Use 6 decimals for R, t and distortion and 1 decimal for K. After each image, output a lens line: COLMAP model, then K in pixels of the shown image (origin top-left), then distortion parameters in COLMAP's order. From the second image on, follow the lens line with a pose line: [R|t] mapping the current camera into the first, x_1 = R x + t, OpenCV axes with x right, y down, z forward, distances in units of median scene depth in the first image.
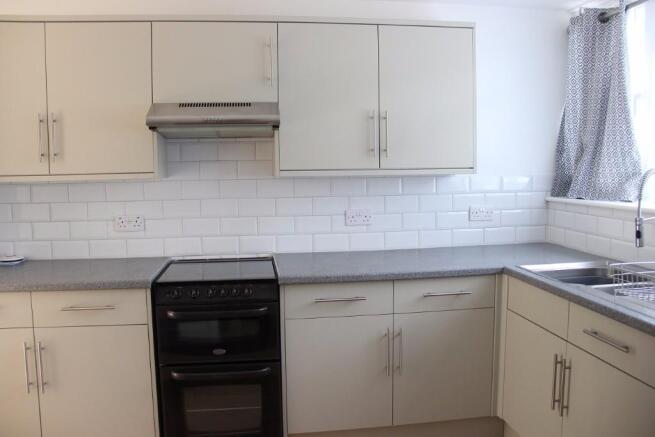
lens RADIAL K [[532.1, 0, 327.5], [0, 532.1, 218.5], [0, 0, 1]] dist [-0.167436, 0.111367]
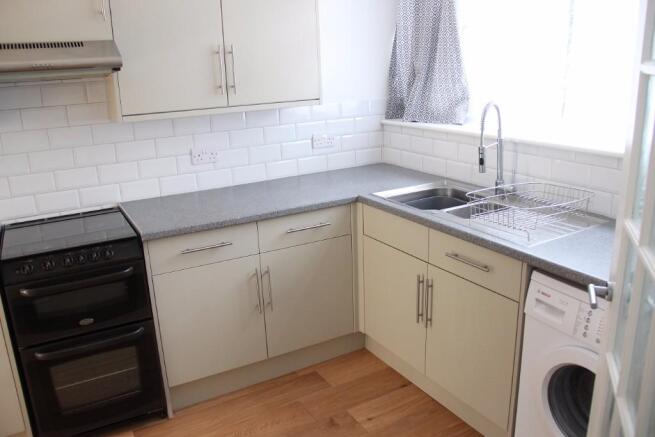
lens RADIAL K [[532.1, 0, 327.5], [0, 532.1, 218.5], [0, 0, 1]] dist [-0.167436, 0.111367]
pose [[0.928749, -0.122847, 0.349764, -0.098036], [0.059744, 0.980764, 0.185830, -0.063840], [-0.365864, -0.151693, 0.918222, 0.031845]]
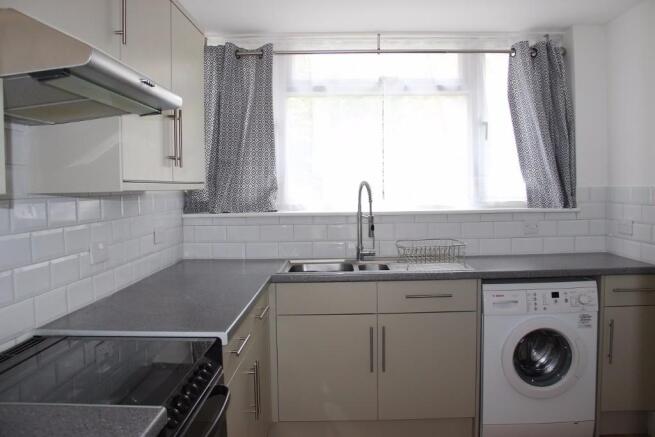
lens RADIAL K [[532.1, 0, 327.5], [0, 532.1, 218.5], [0, 0, 1]] dist [-0.167436, 0.111367]
pose [[0.160834, -0.047220, 0.985851, -0.670016], [0.110820, 0.993402, 0.029502, -0.040496], [-0.980740, 0.104508, 0.165006, 0.691991]]
